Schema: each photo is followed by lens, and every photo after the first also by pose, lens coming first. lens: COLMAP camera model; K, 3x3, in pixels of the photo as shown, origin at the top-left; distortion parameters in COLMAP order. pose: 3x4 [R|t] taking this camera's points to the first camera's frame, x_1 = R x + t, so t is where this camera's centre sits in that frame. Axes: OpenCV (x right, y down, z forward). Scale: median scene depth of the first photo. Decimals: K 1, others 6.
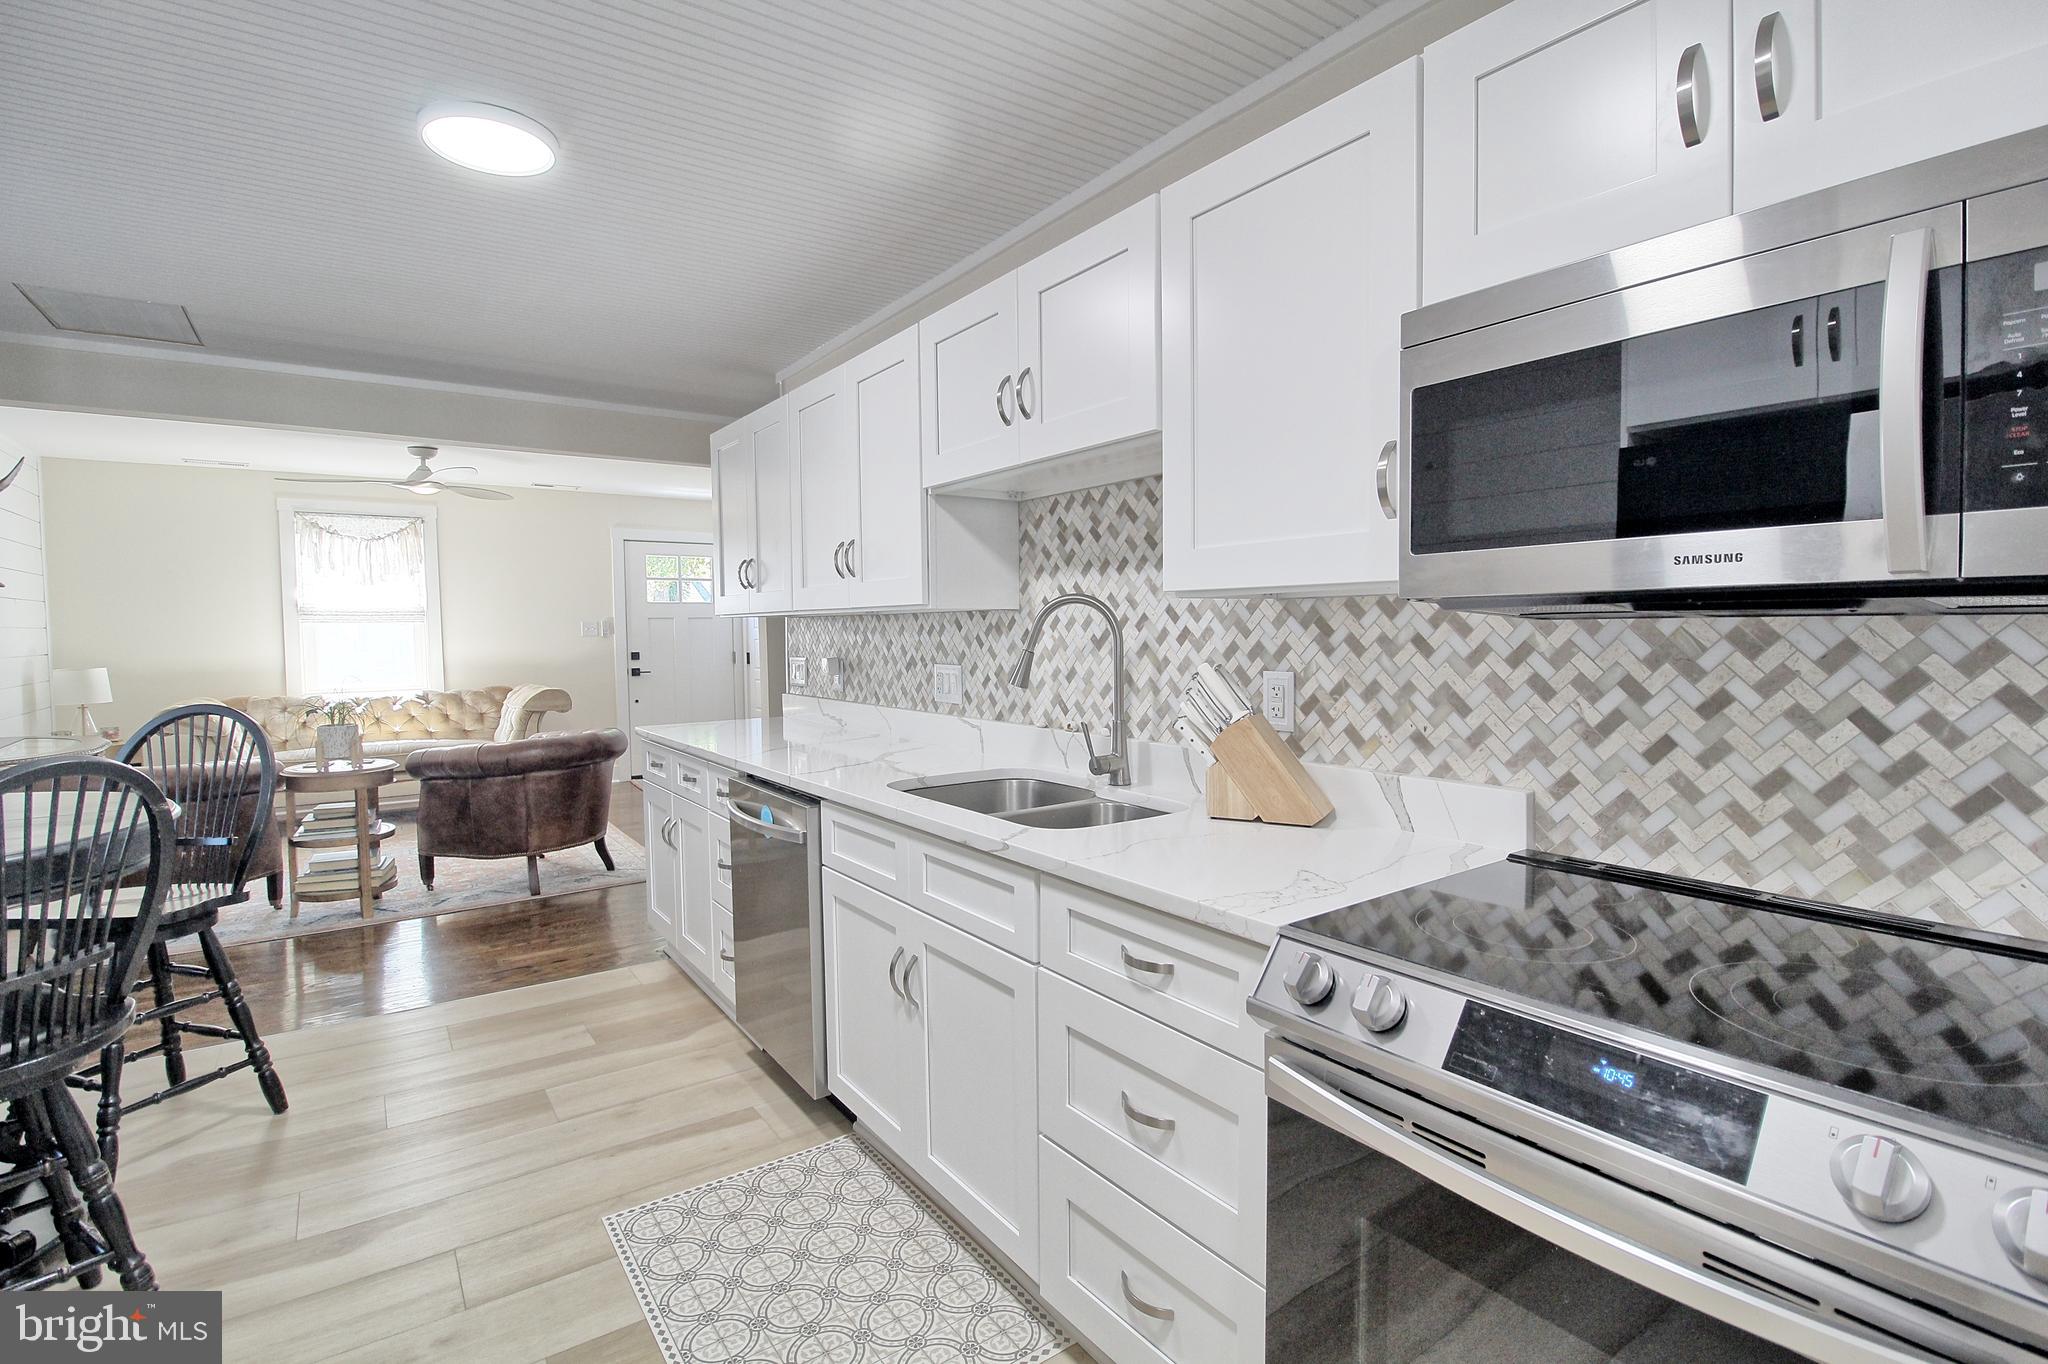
lens RADIAL K [[952.4, 0, 1028.5], [0, 952.4, 670.2], [0, 0, 1]] dist [-0.020112, -0.001504]
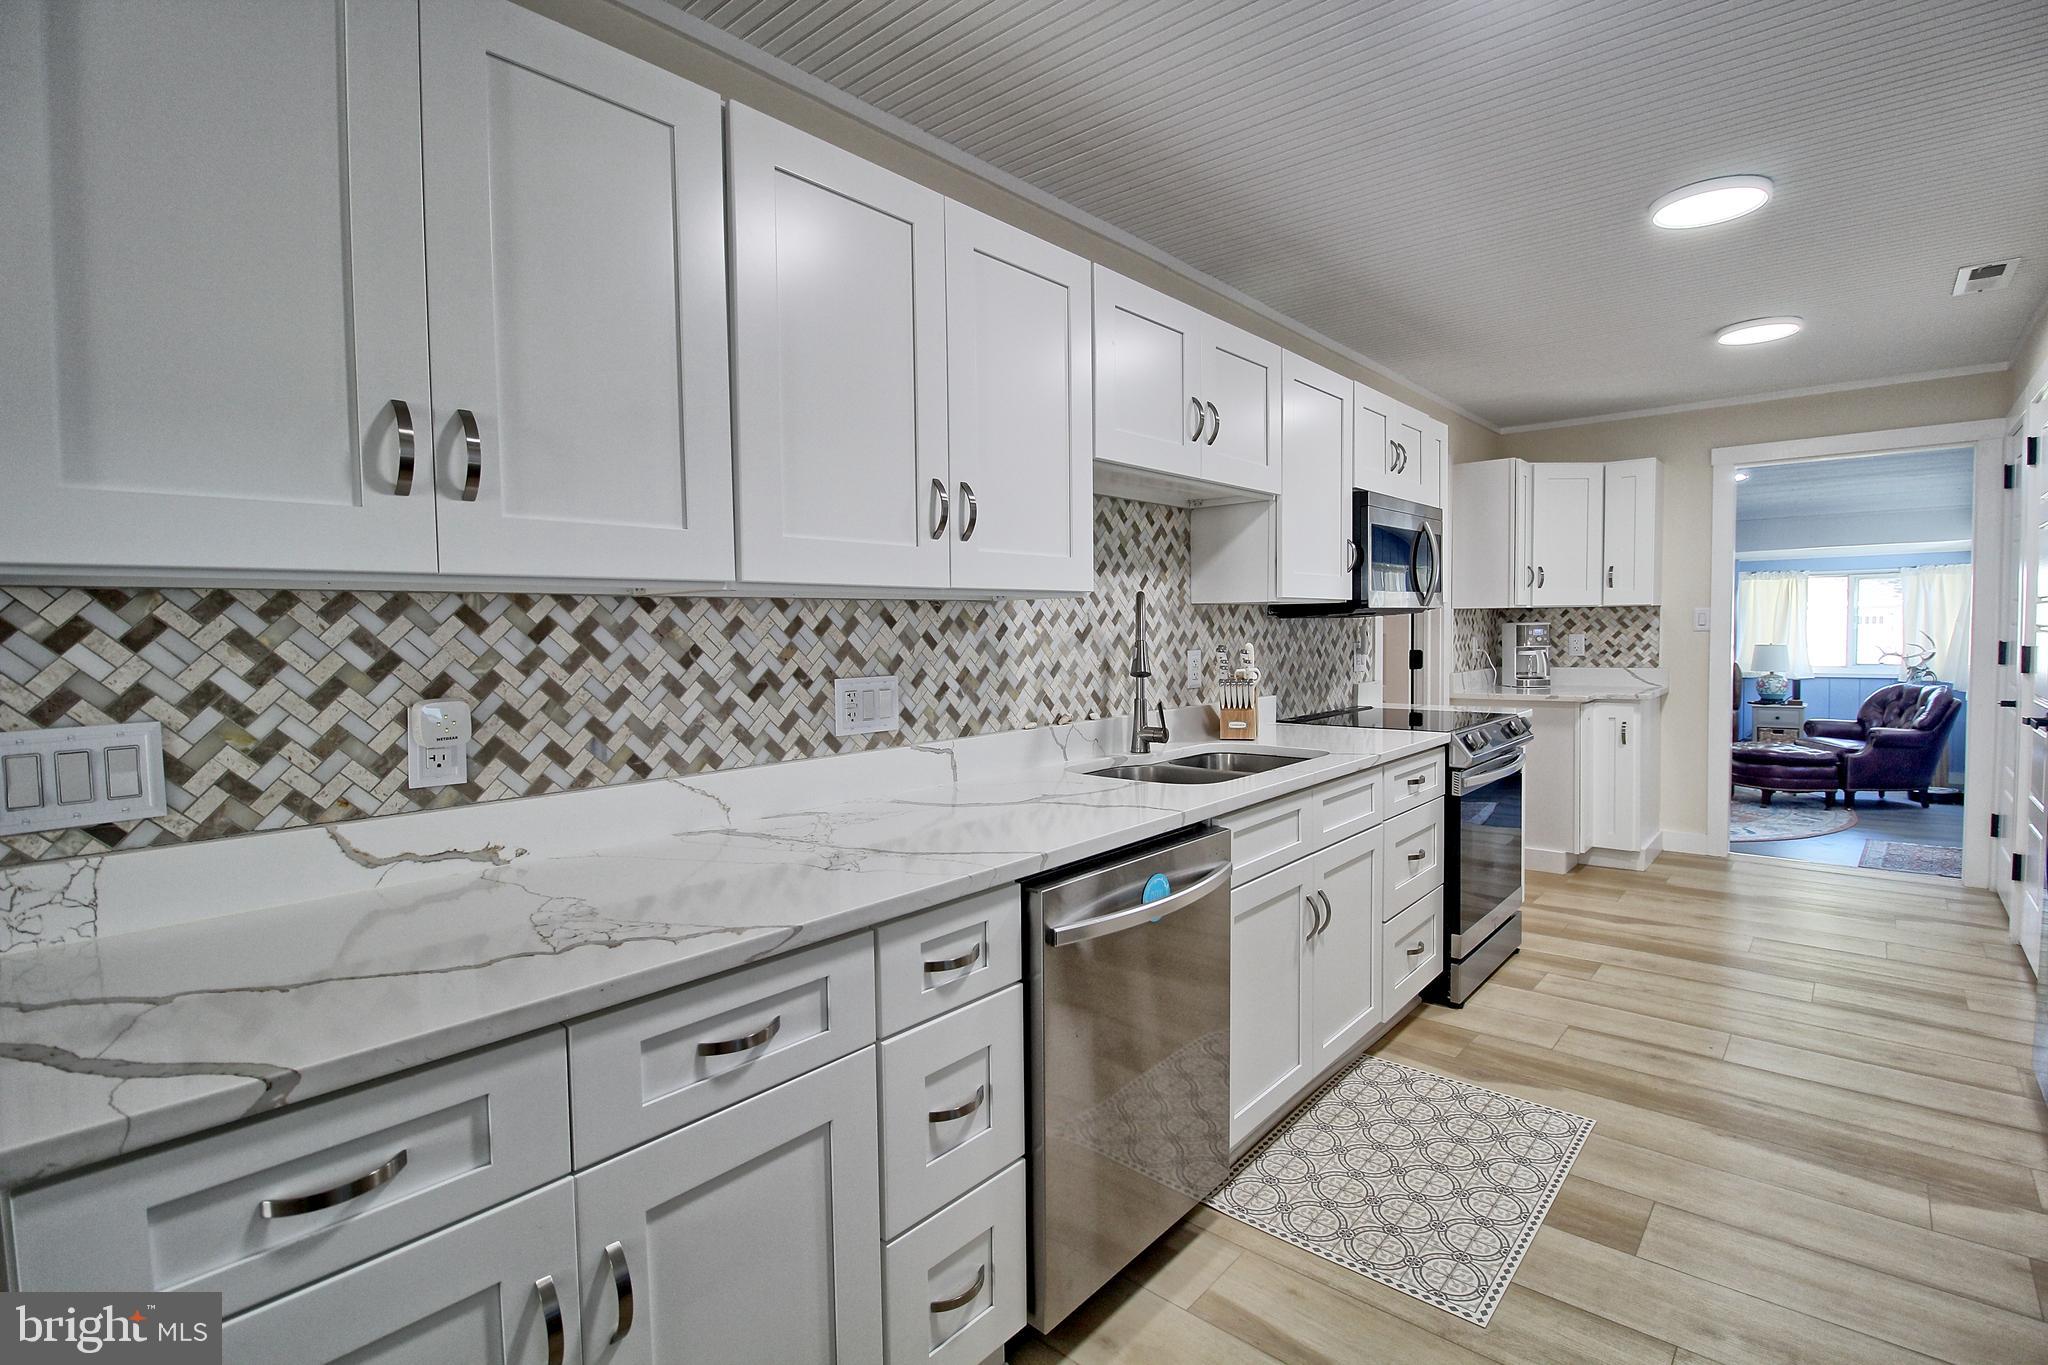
lens RADIAL K [[952.4, 0, 1033.4], [0, 952.4, 671.2], [0, 0, 1]] dist [-0.020112, -0.001504]
pose [[-0.221306, -0.035322, 0.974565, -0.941854], [0.058451, 0.997067, 0.049411, -0.044596], [-0.973451, 0.067899, -0.218592, 1.253947]]
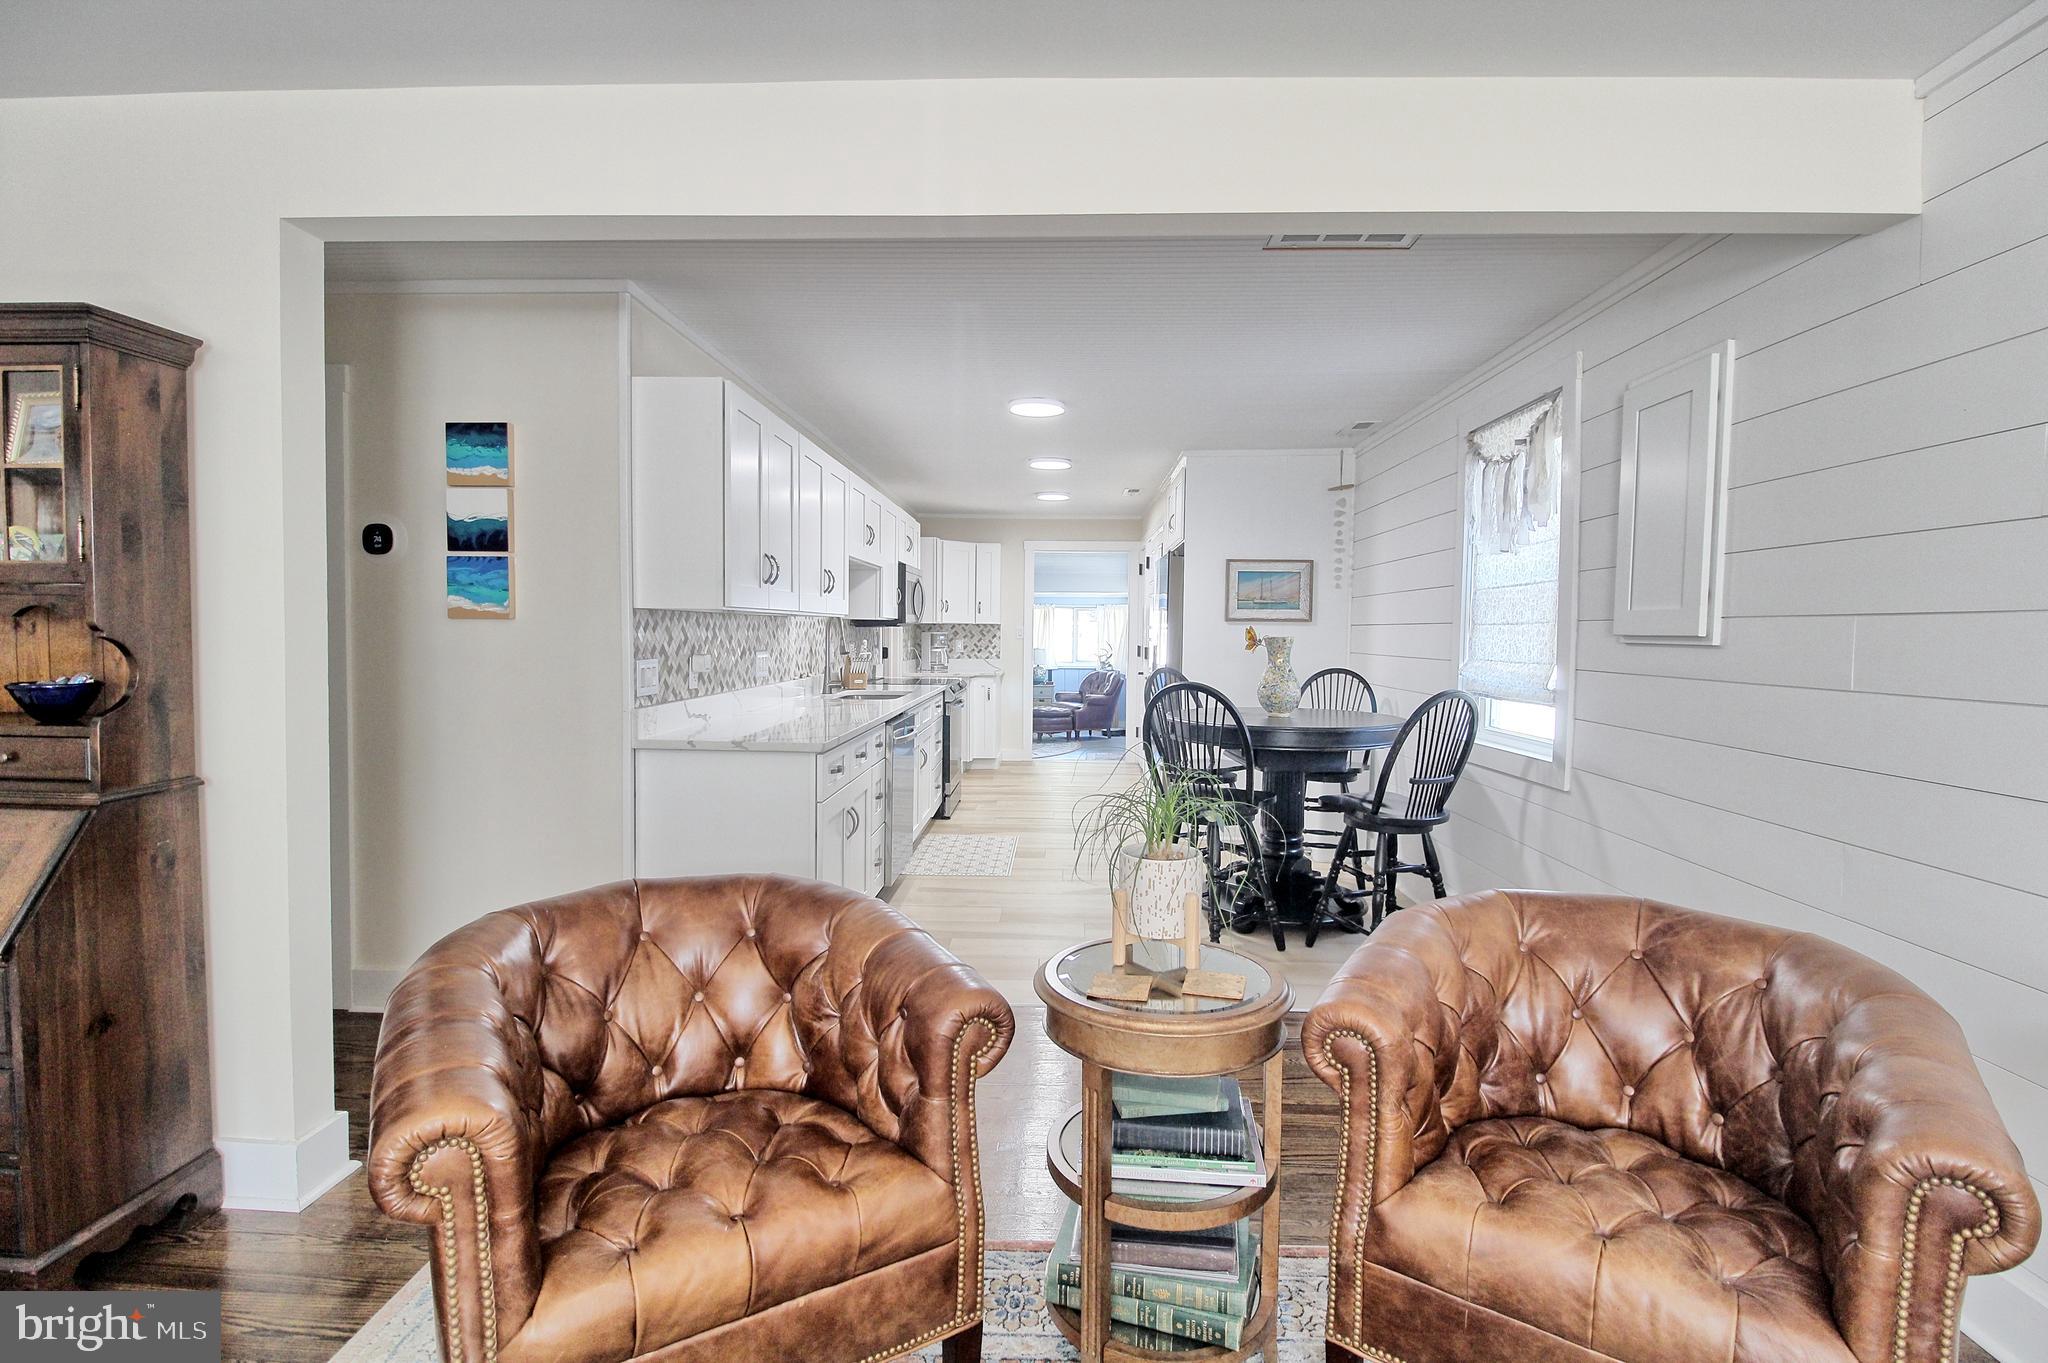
lens RADIAL K [[952.4, 0, 1028.1], [0, 952.4, 672.9], [0, 0, 1]] dist [-0.020112, -0.001504]
pose [[-0.789509, -0.027980, 0.613101, -1.593092], [0.021709, 0.997062, 0.073459, -0.086661], [-0.613355, 0.071306, -0.786582, 2.314587]]
